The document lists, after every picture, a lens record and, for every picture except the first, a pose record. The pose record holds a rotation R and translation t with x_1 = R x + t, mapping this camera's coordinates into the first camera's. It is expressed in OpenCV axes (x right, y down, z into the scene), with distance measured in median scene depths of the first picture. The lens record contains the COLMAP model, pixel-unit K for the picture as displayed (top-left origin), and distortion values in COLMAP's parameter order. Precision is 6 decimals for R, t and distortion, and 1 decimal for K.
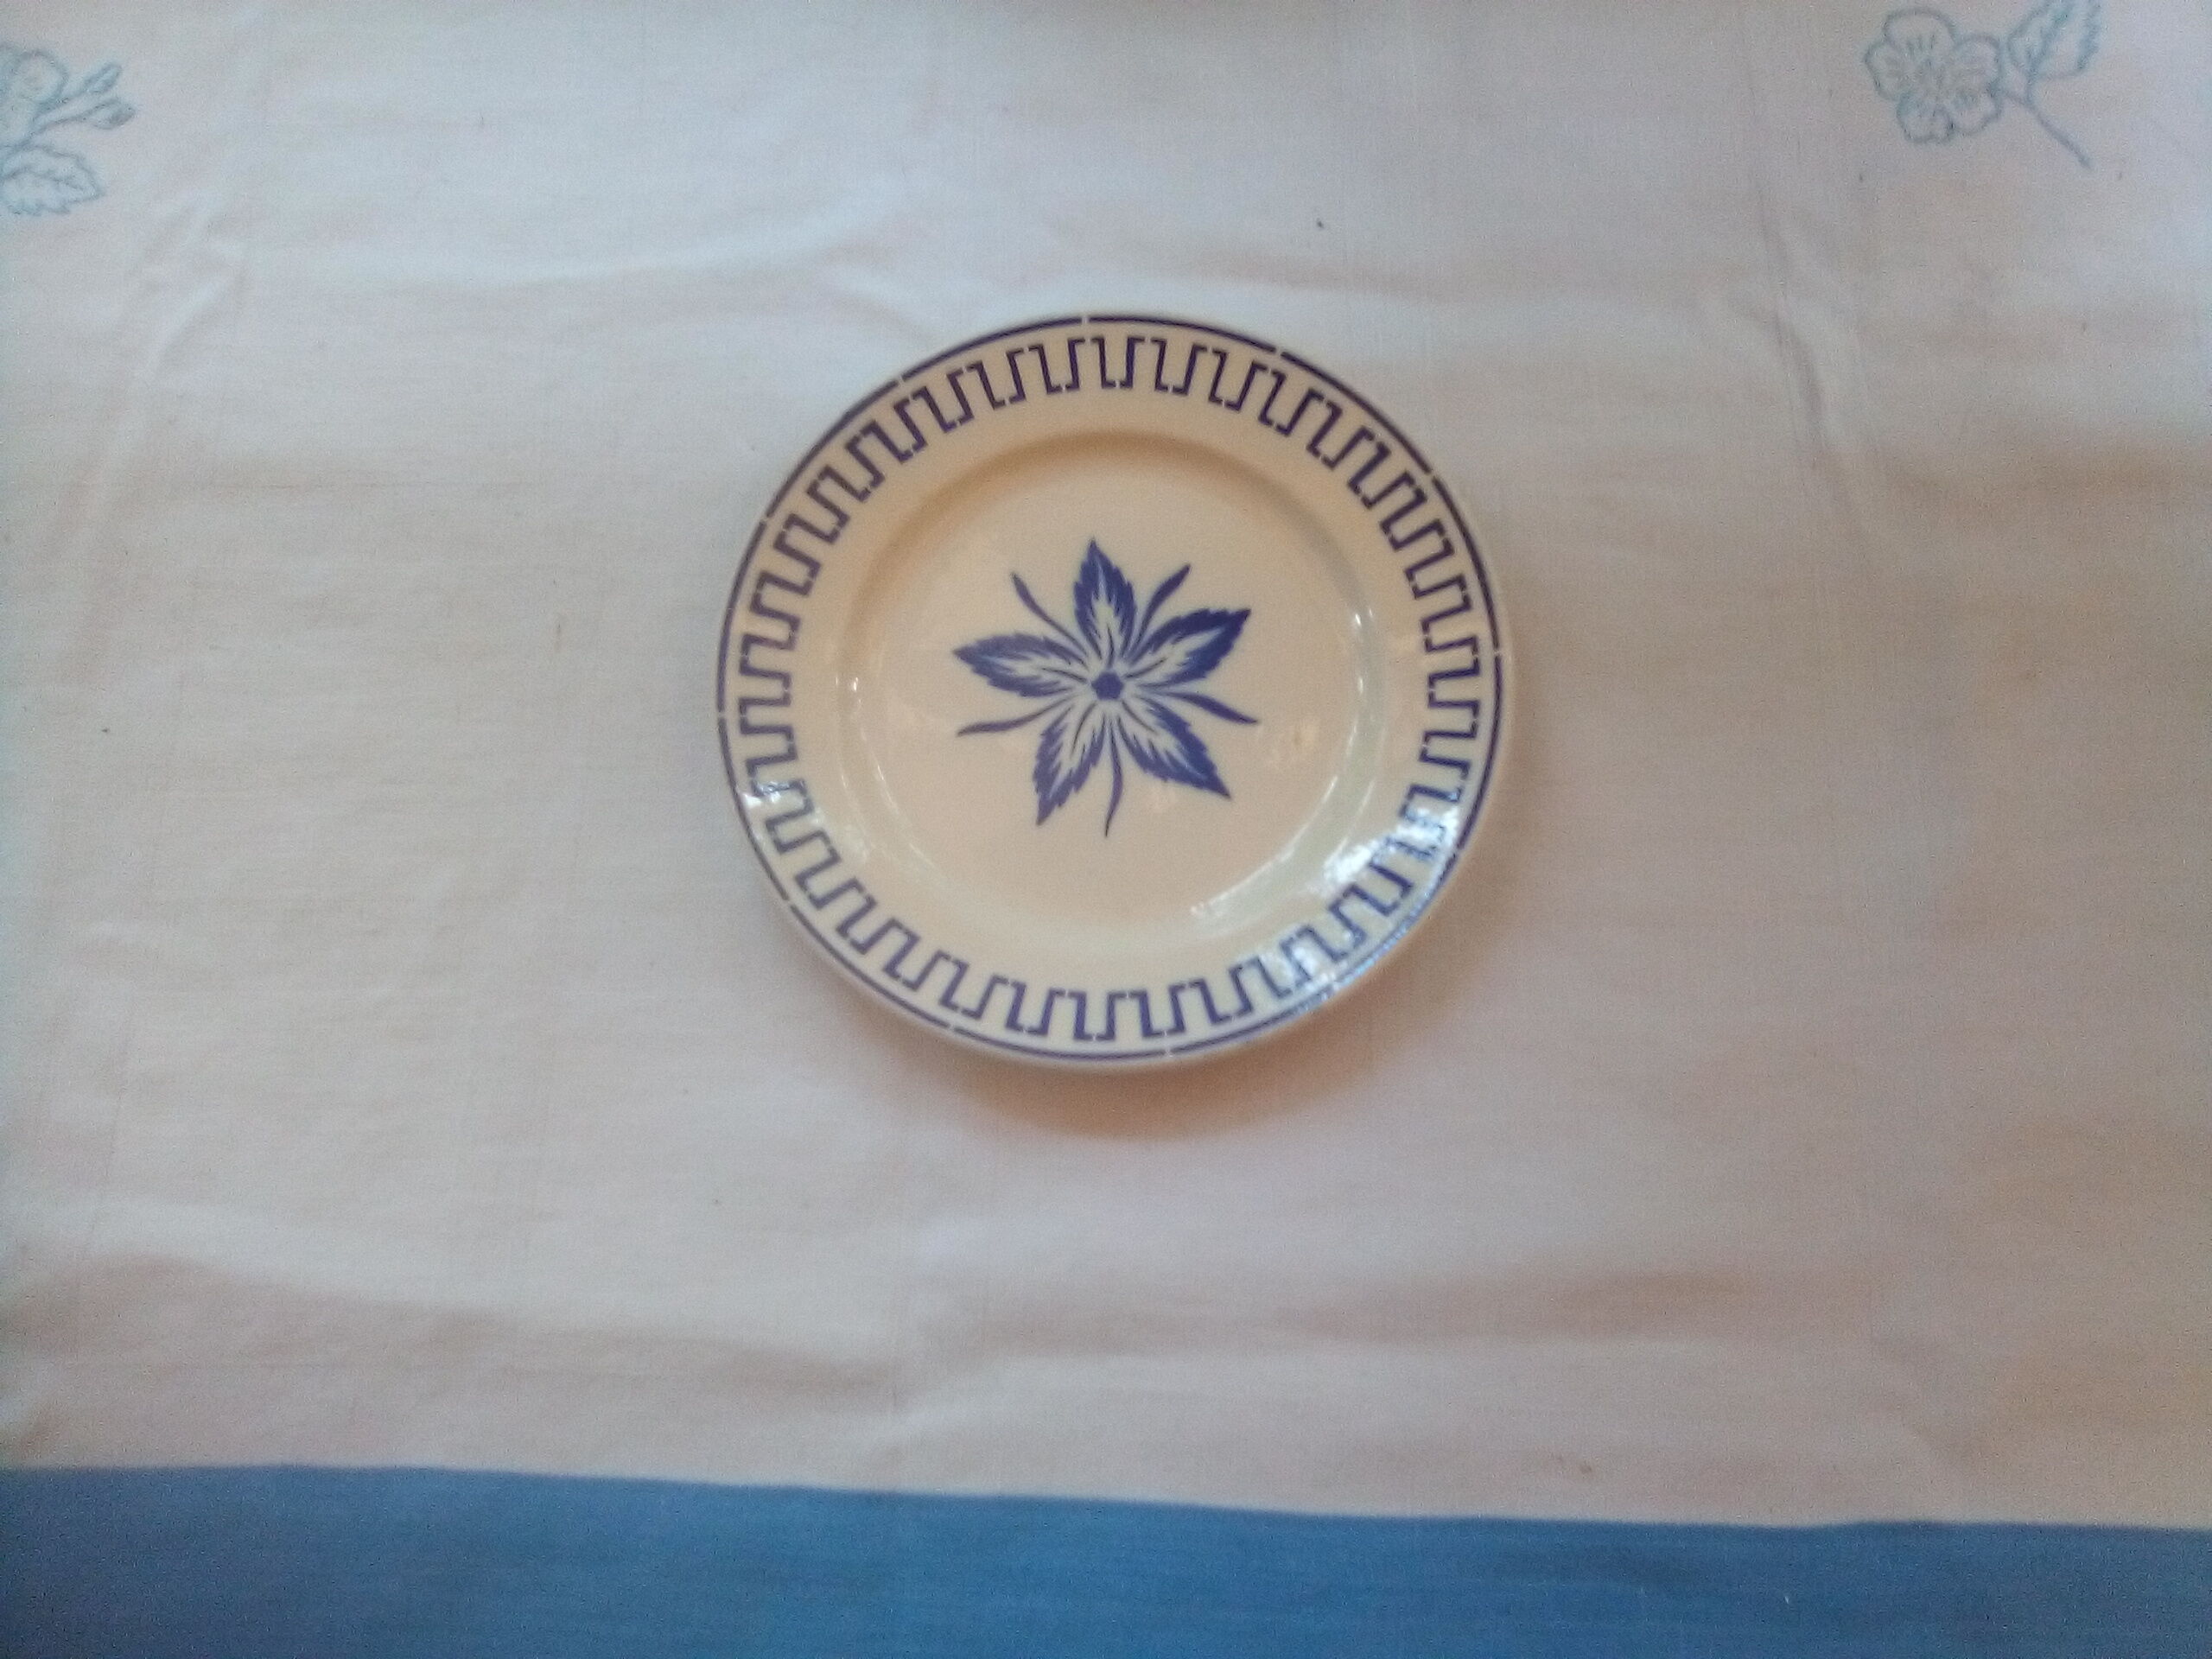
lens RADIAL K [[1684.1, 0, 1104.2], [0, 1684.1, 864.1], [0, 0, 1]] dist [0.088359, -0.139617]
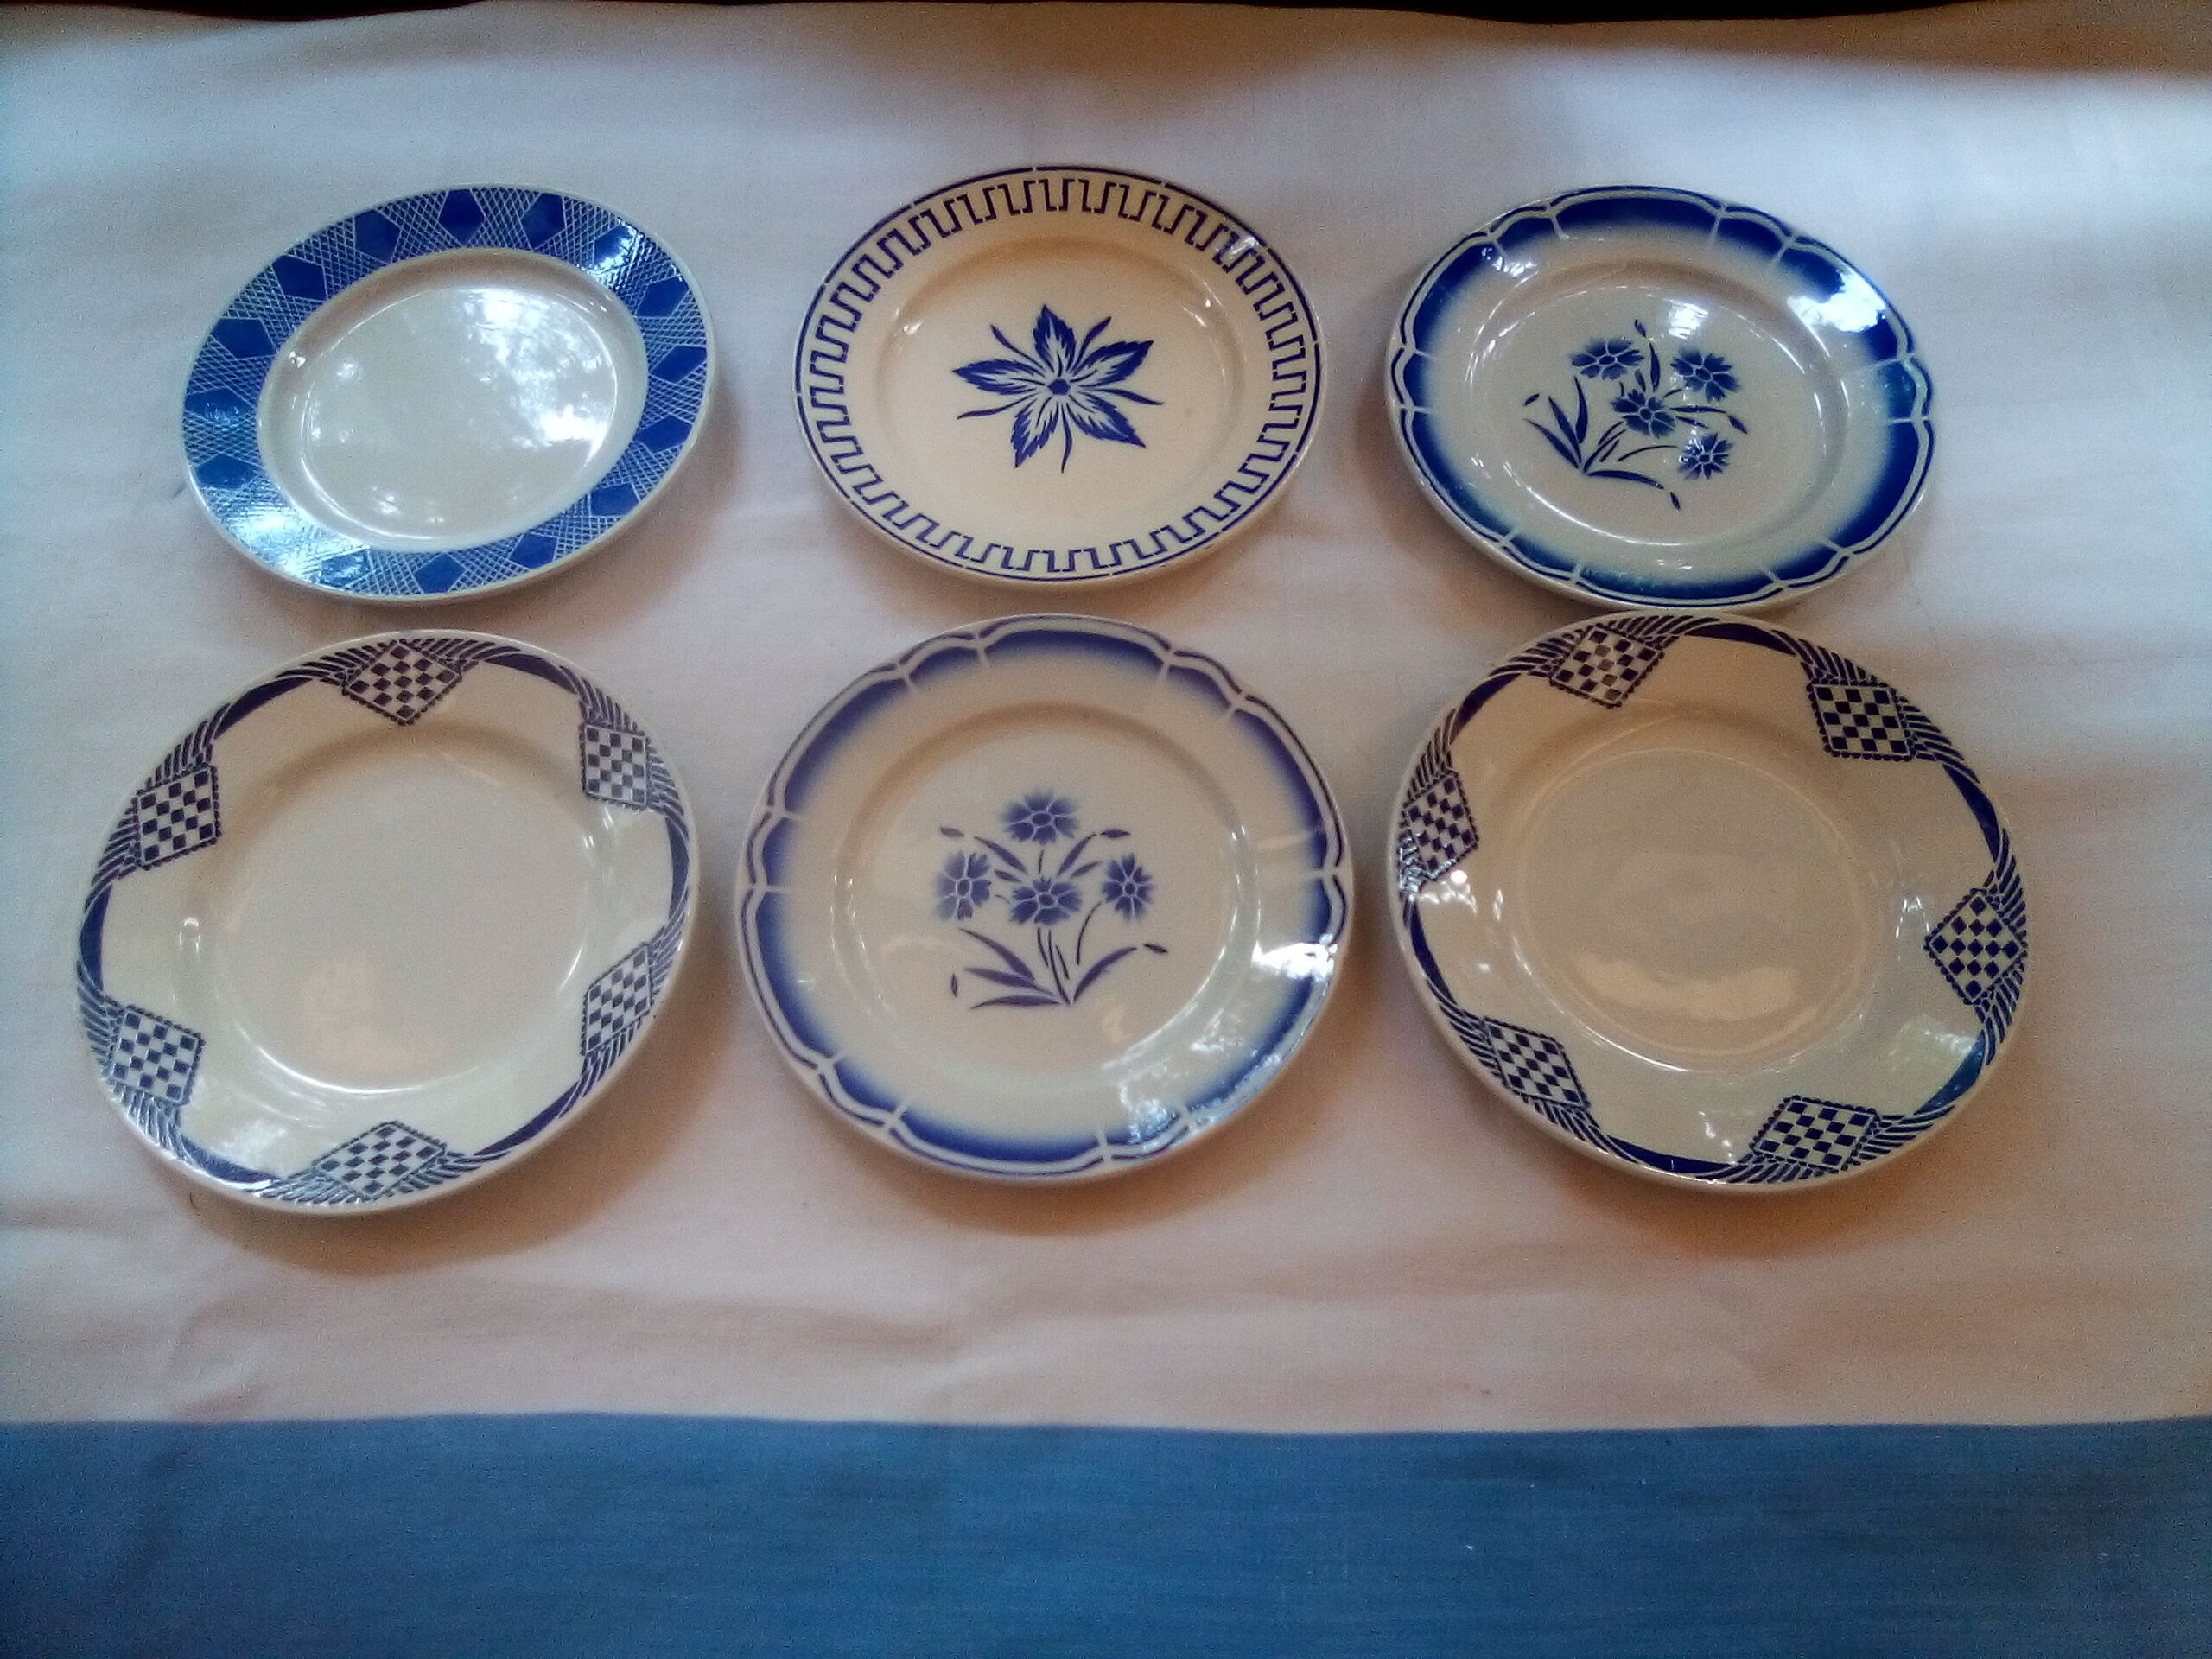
lens RADIAL K [[1684.1, 0, 1104.2], [0, 1684.1, 864.1], [0, 0, 1]] dist [0.088359, -0.139617]
pose [[0.997956, -0.031212, 0.055770, -0.054008], [0.041563, 0.979852, -0.195354, 0.593429], [-0.048549, 0.197273, 0.979146, -0.370207]]
